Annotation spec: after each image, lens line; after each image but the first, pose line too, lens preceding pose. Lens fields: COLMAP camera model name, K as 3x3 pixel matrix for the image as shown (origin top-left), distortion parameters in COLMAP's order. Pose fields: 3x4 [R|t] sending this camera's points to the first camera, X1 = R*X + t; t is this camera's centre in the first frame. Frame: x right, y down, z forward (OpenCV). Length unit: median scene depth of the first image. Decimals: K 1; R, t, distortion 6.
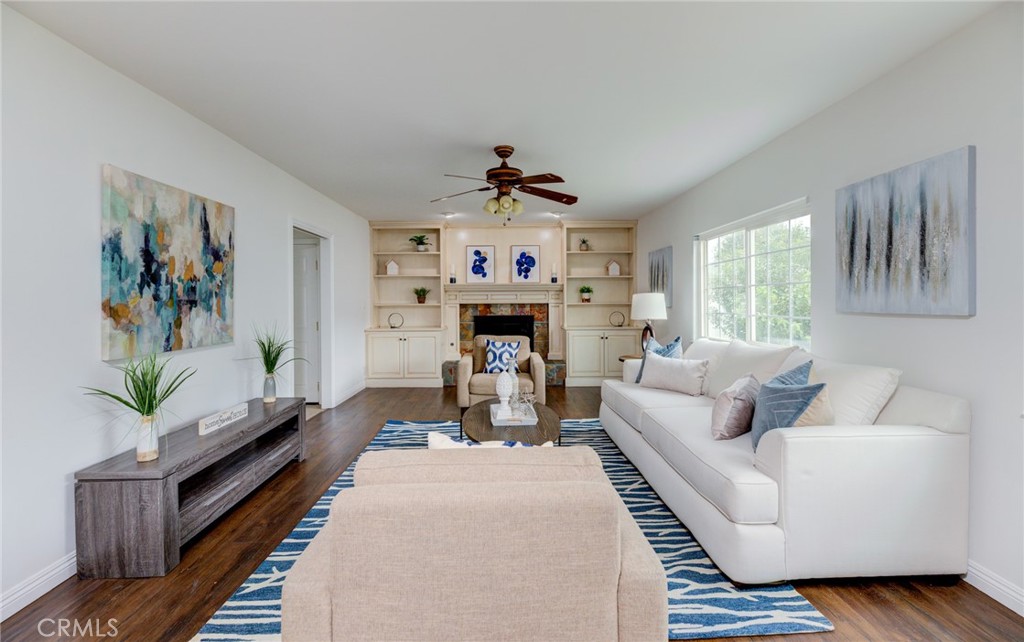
lens RADIAL K [[423.6, 0, 510.4], [0, 423.6, 299.7], [0, 0, 1]] dist [0.009190, -0.005411]
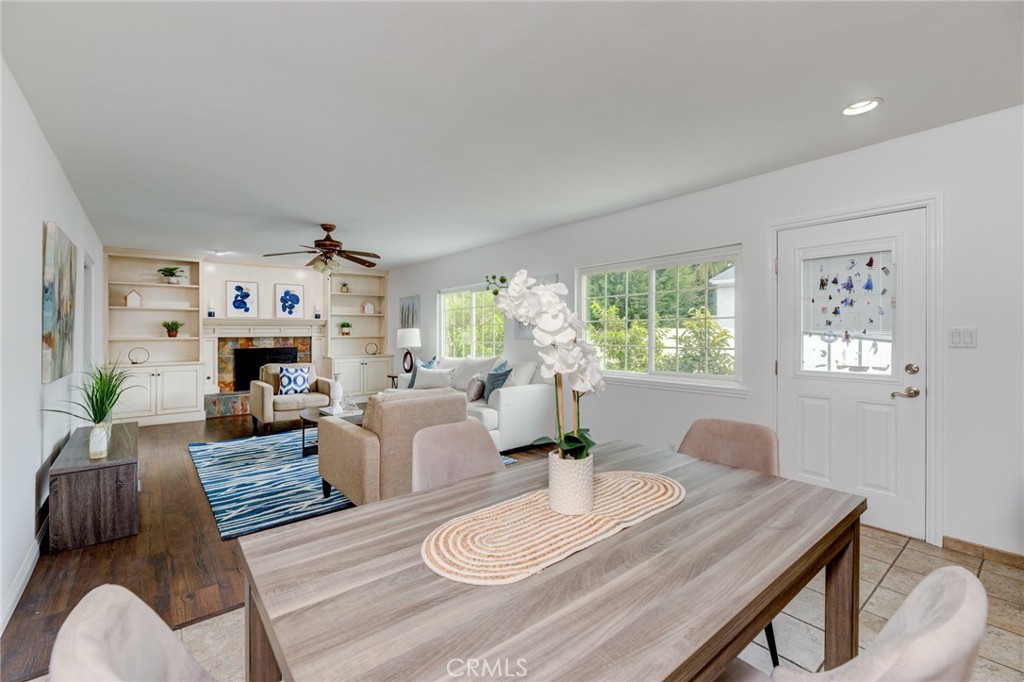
lens RADIAL K [[433.5, 0, 507.2], [0, 433.5, 326.7], [0, 0, 1]] dist [0.010952, -0.004906]
pose [[0.788333, 0.008808, 0.615185, -0.447426], [0.000901, 0.999880, -0.015470, 0.001550], [-0.615248, 0.012750, 0.788231, -0.514736]]
